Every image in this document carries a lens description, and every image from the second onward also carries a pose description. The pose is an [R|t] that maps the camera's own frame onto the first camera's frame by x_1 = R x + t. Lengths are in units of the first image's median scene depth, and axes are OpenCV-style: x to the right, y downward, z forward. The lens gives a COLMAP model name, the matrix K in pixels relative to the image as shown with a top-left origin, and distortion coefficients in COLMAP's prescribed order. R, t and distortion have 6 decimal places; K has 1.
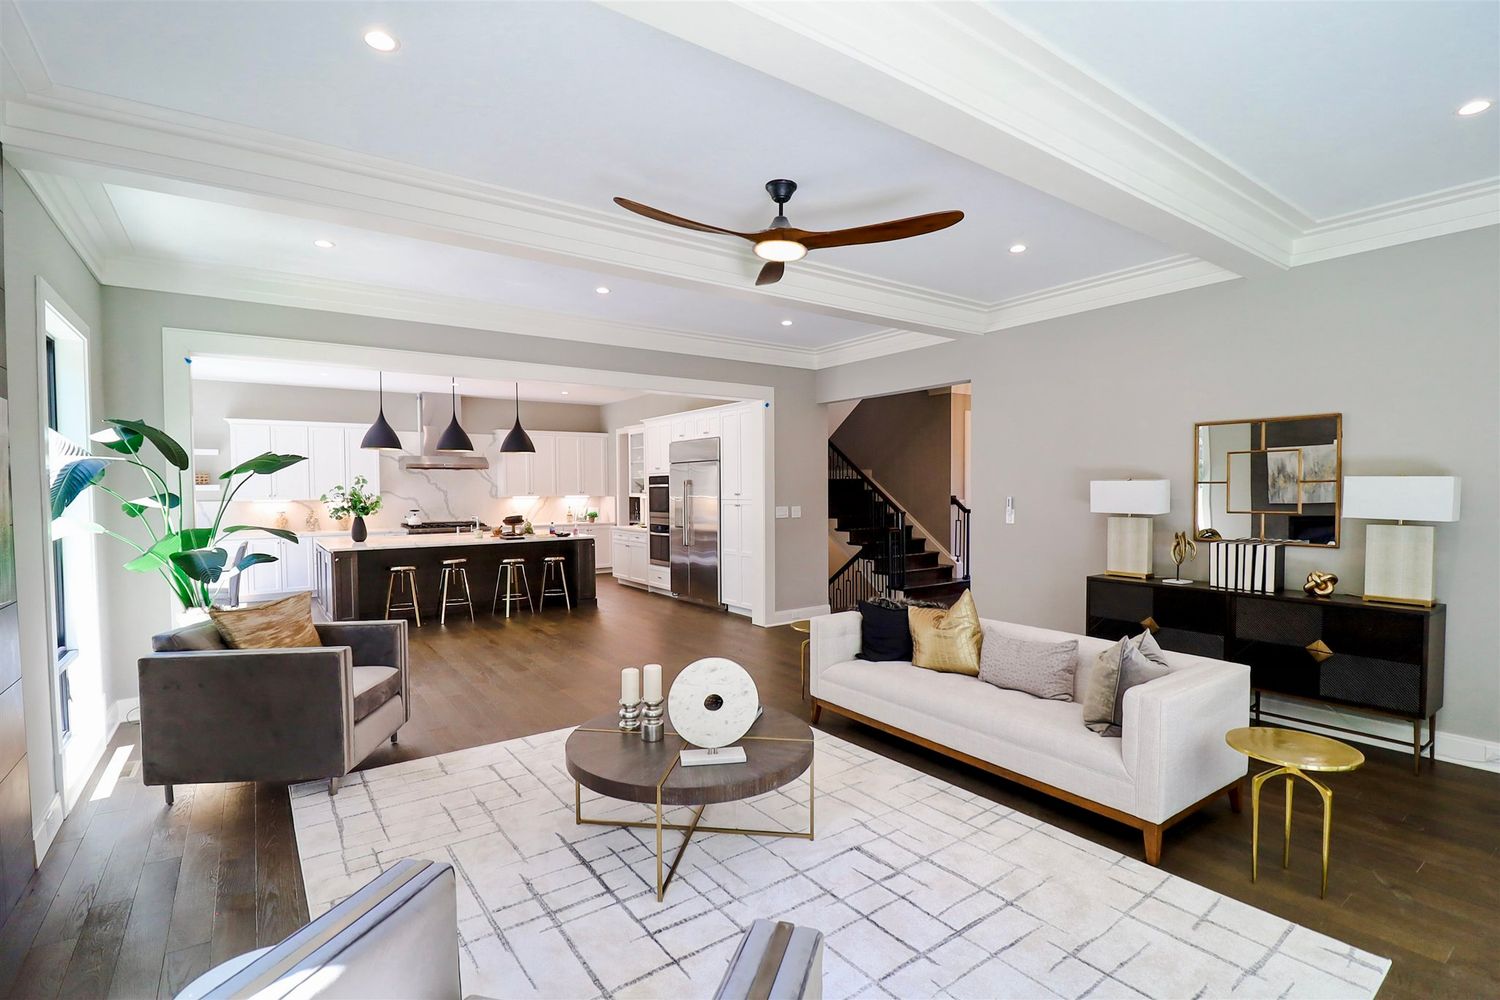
lens RADIAL K [[701.5, 0, 741.9], [0, 701.5, 505.8], [0, 0, 1]] dist [-0.012084, -0.005116]
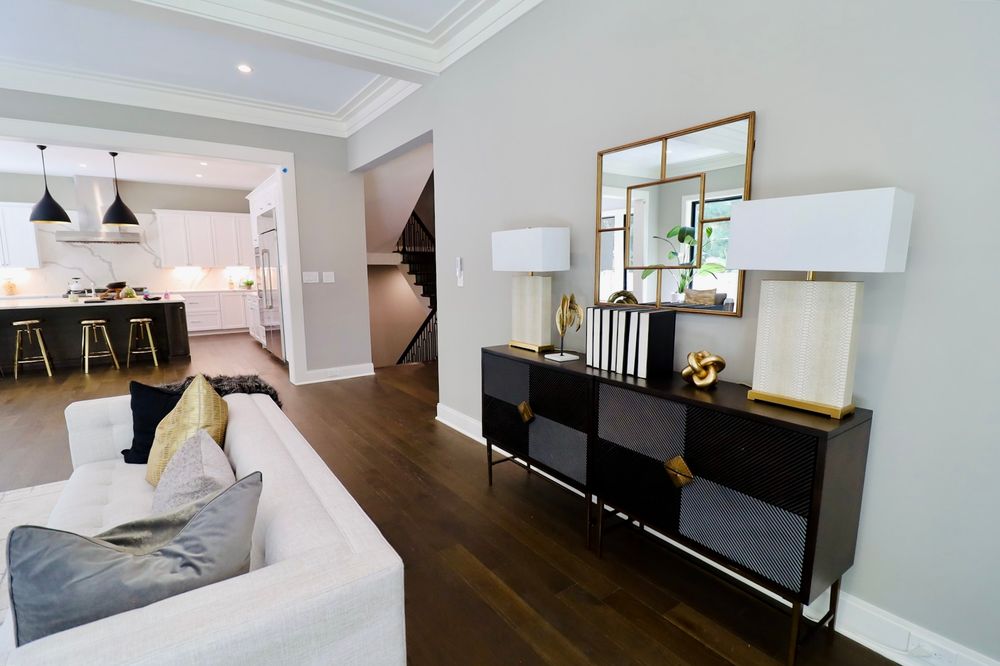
lens RADIAL K [[467.7, 0, 503.2], [0, 467.7, 335.4], [0, 0, 1]] dist [-0.012084, -0.005116]
pose [[0.999499, 0.002663, 0.031547, 0.520727], [-0.006205, 0.993606, 0.112730, 0.024524], [-0.031045, -0.112869, 0.993125, 0.463580]]
